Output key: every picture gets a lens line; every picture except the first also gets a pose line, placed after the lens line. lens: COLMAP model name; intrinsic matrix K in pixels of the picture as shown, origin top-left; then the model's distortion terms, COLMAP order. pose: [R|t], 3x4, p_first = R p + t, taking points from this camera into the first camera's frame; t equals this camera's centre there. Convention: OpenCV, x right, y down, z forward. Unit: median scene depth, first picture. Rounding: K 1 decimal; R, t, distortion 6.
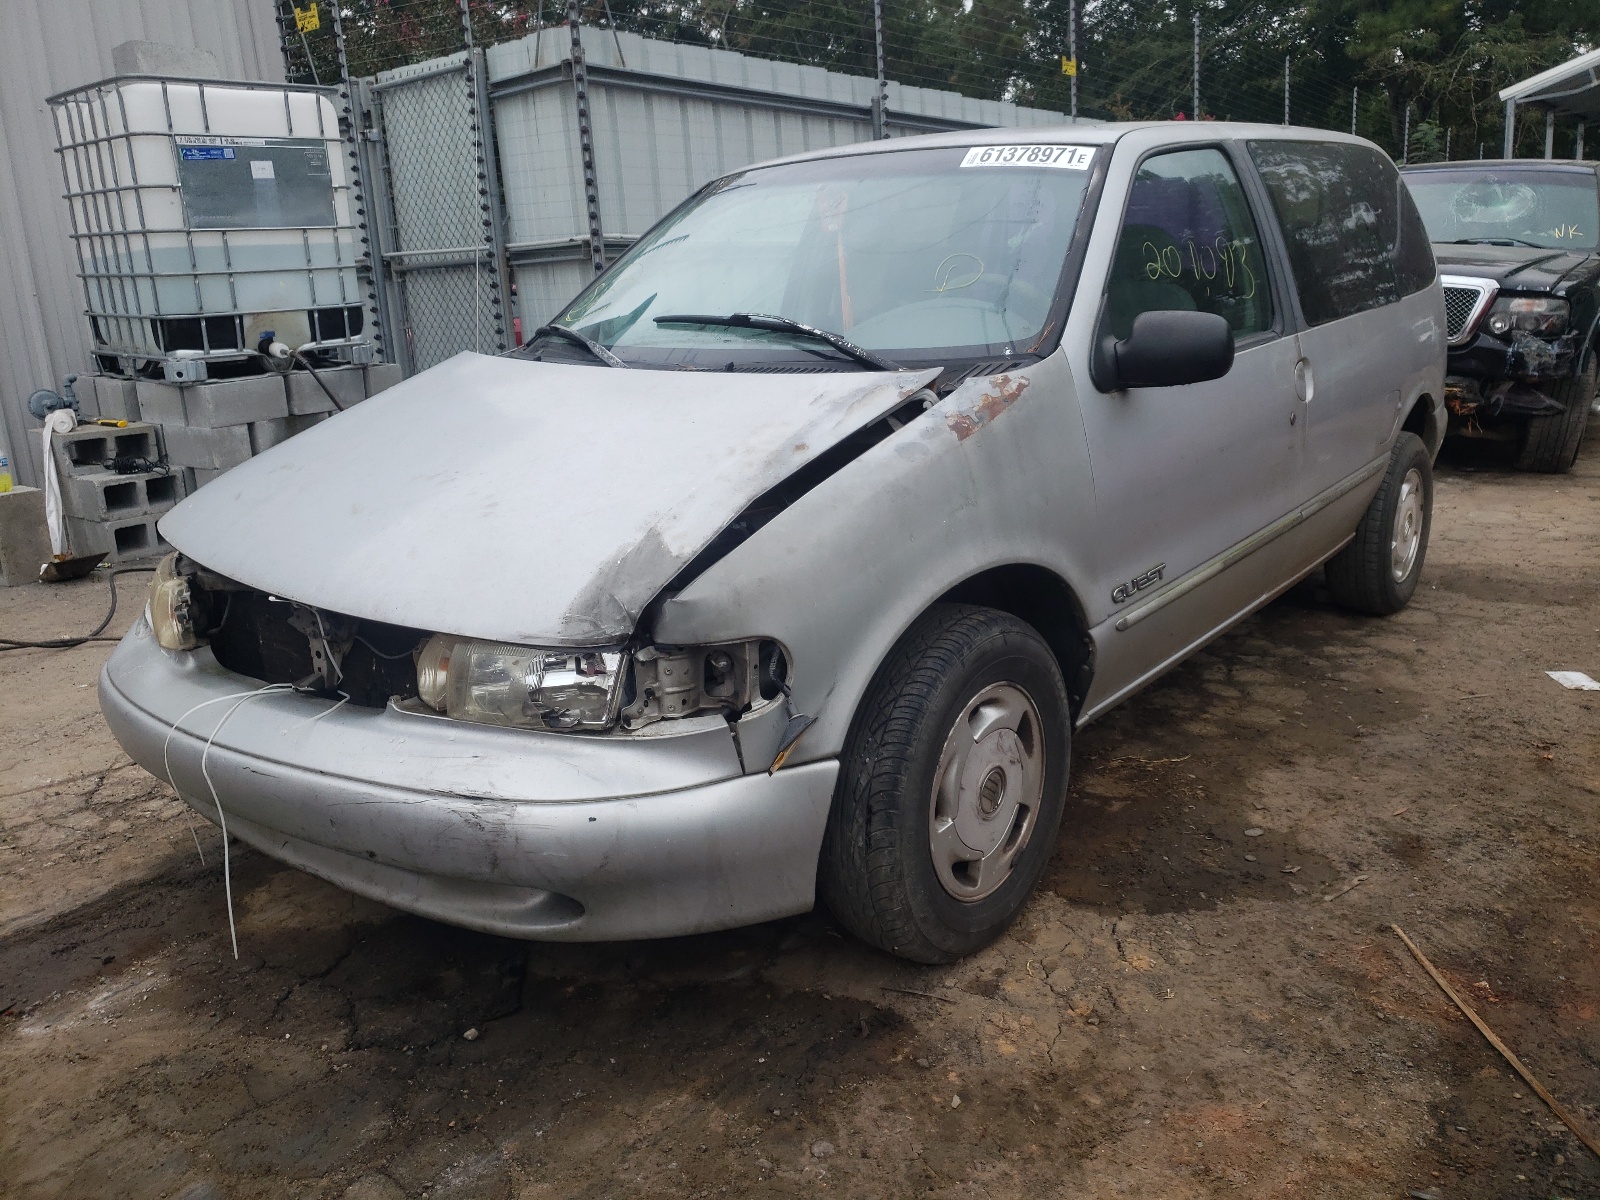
lens RADIAL K [[1365.8, 0, 800.0], [0, 1365.8, 600.0], [0, 0, 1]] dist [0.007187, 0.005339]
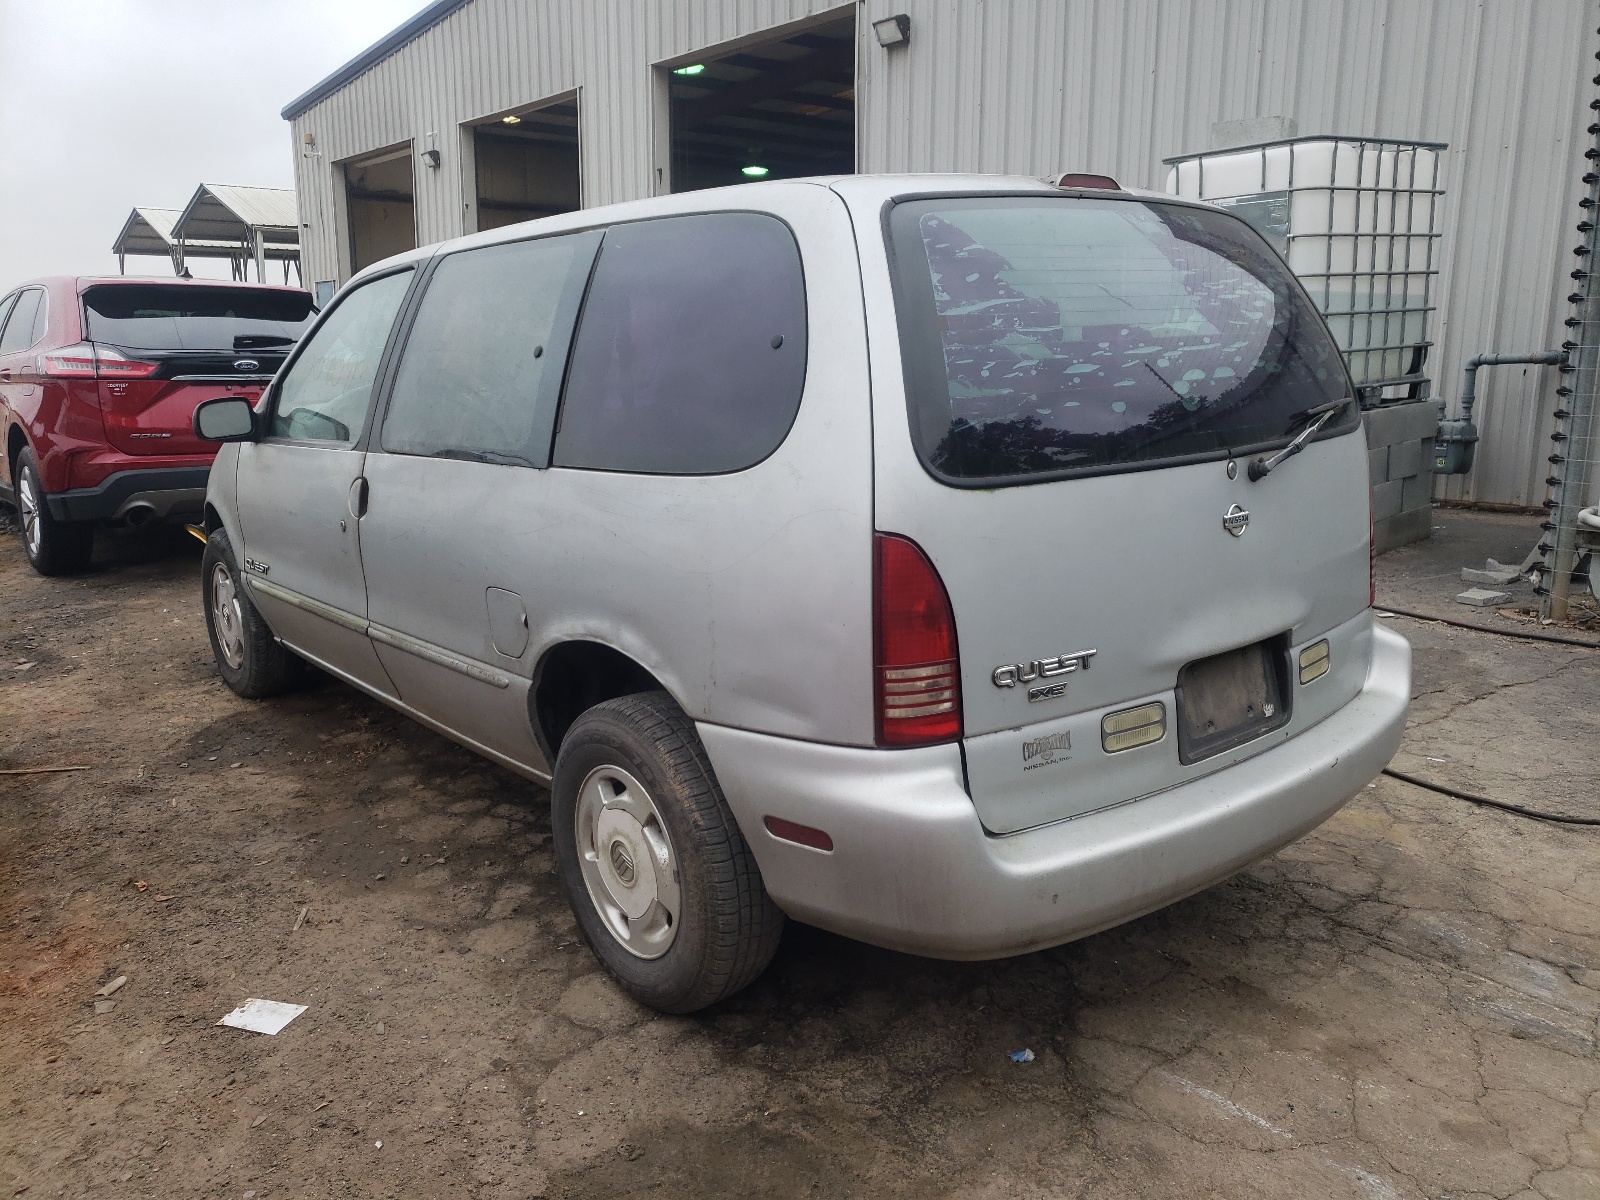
lens RADIAL K [[1348.9, 0, 798.4], [0, 1348.9, 637.3], [0, 0, 1]] dist [0.036426, 0.003897]
pose [[-0.281758, 0.261927, -0.923042, 1.207831], [-0.201808, 0.924320, 0.323891, -0.447303], [0.938023, 0.277536, -0.207575, 1.512656]]
